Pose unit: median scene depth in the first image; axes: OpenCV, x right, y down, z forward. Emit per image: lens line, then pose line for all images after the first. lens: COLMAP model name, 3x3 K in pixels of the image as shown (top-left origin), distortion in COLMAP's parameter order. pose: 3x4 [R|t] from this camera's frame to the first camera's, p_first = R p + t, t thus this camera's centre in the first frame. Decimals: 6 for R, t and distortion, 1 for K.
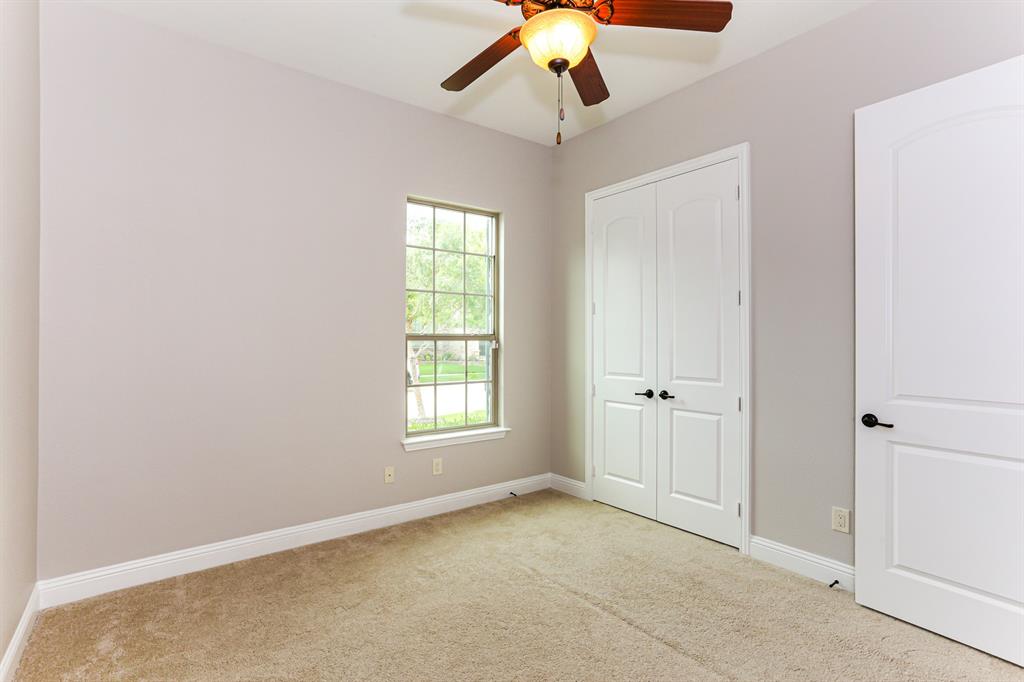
lens RADIAL K [[498.8, 0, 512.0], [0, 498.8, 341.0], [0, 0, 1]] dist [-0.063556, 0.048147]
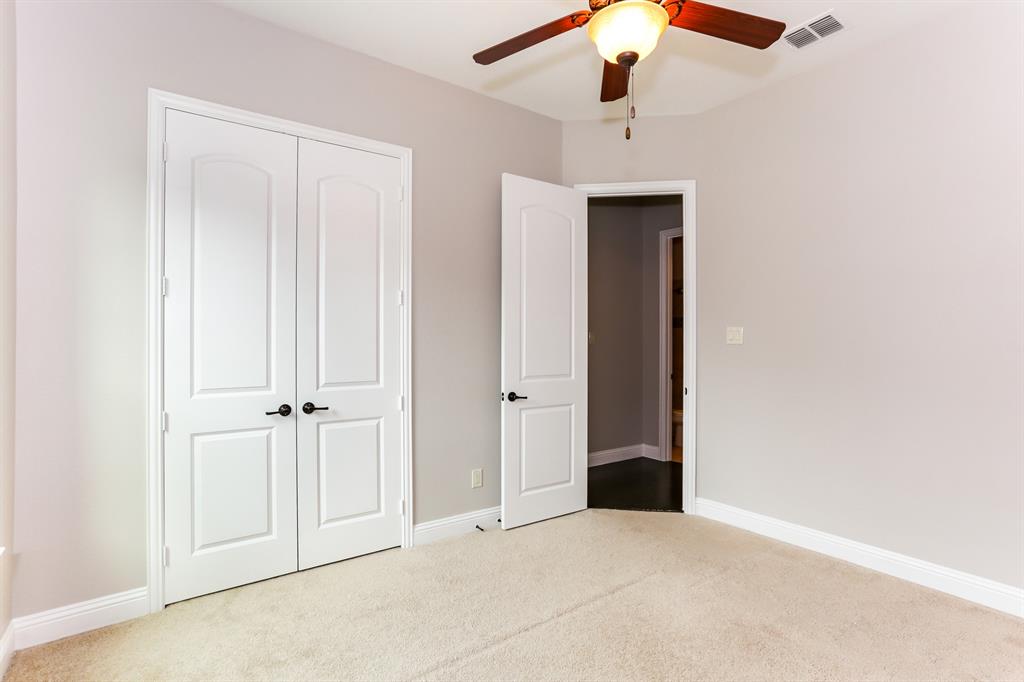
lens RADIAL K [[498.8, 0, 512.0], [0, 498.8, 341.0], [0, 0, 1]] dist [-0.063556, 0.048147]
pose [[0.038333, -0.013751, 0.999170, -0.499457], [-0.004209, 0.999894, 0.013922, -0.012908], [-0.999256, -0.004740, 0.038271, 0.674861]]
